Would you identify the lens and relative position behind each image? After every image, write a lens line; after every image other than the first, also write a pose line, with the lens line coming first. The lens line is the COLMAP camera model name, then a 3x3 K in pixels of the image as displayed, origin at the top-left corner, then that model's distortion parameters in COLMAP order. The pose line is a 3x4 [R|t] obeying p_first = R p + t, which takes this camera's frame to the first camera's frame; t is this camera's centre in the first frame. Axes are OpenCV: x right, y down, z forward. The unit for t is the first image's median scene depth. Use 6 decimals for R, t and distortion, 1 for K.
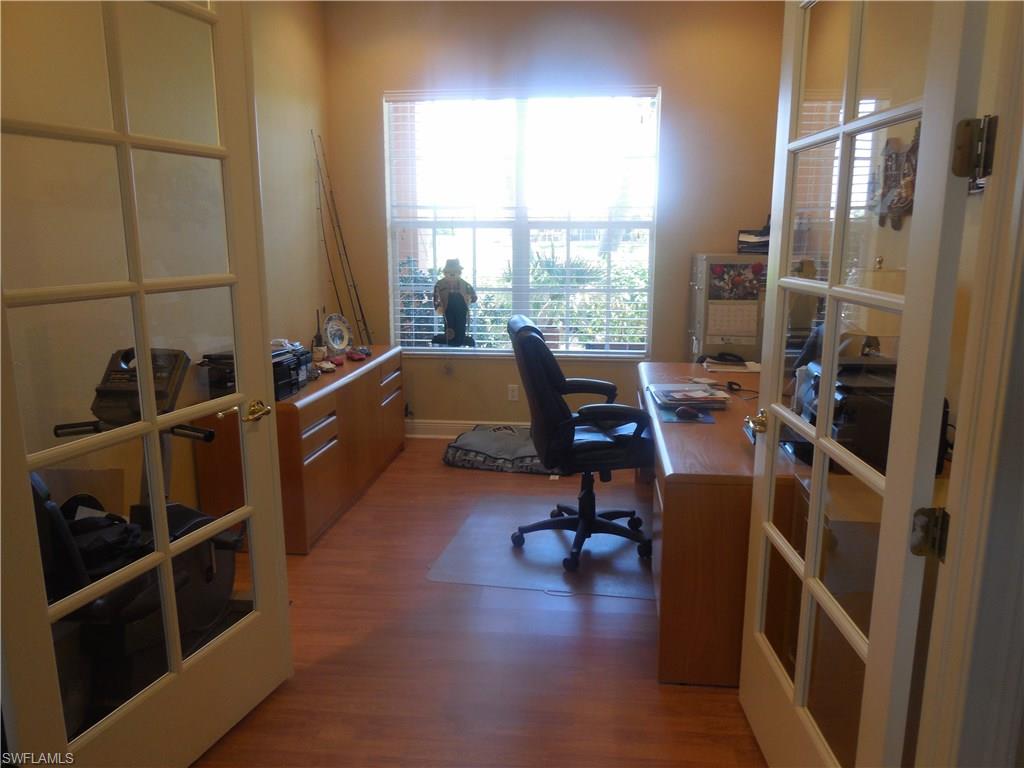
lens RADIAL K [[763.4, 0, 512.1], [0, 763.4, 381.4], [0, 0, 1]] dist [-0.027126, 0.000024]
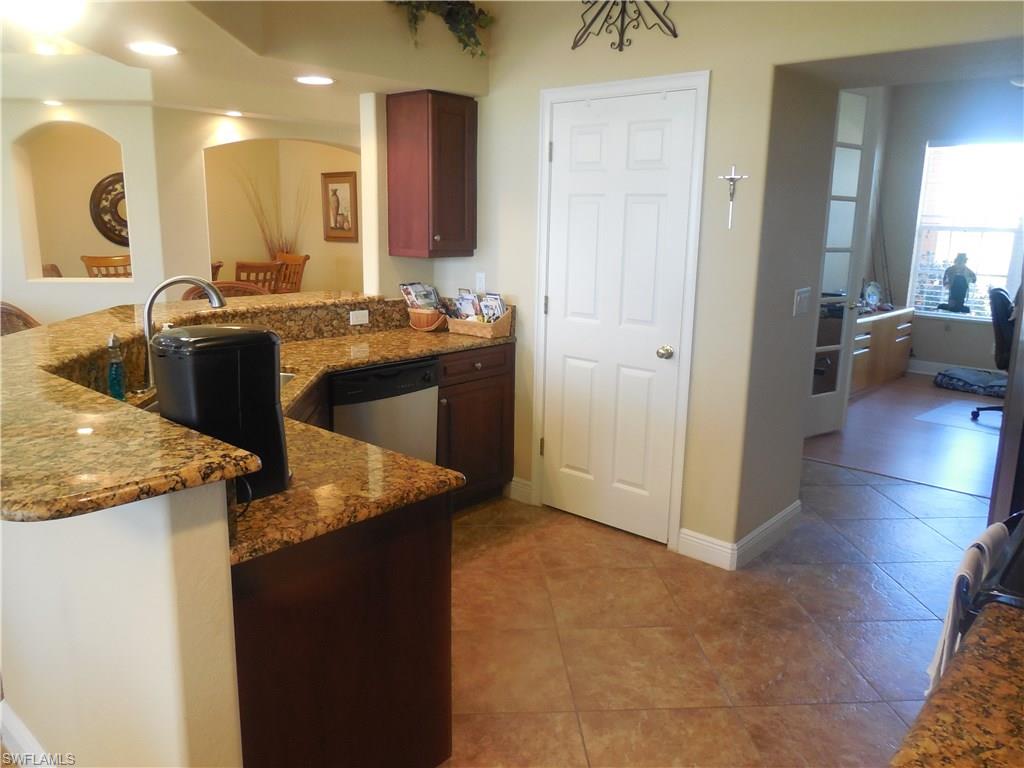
lens RADIAL K [[763.4, 0, 512.1], [0, 763.4, 381.4], [0, 0, 1]] dist [-0.027126, 0.000024]
pose [[0.808285, 0.136615, -0.572723, 0.090205], [-0.136575, 0.989682, 0.043325, 0.142273], [0.572732, 0.043201, 0.818603, -0.683256]]
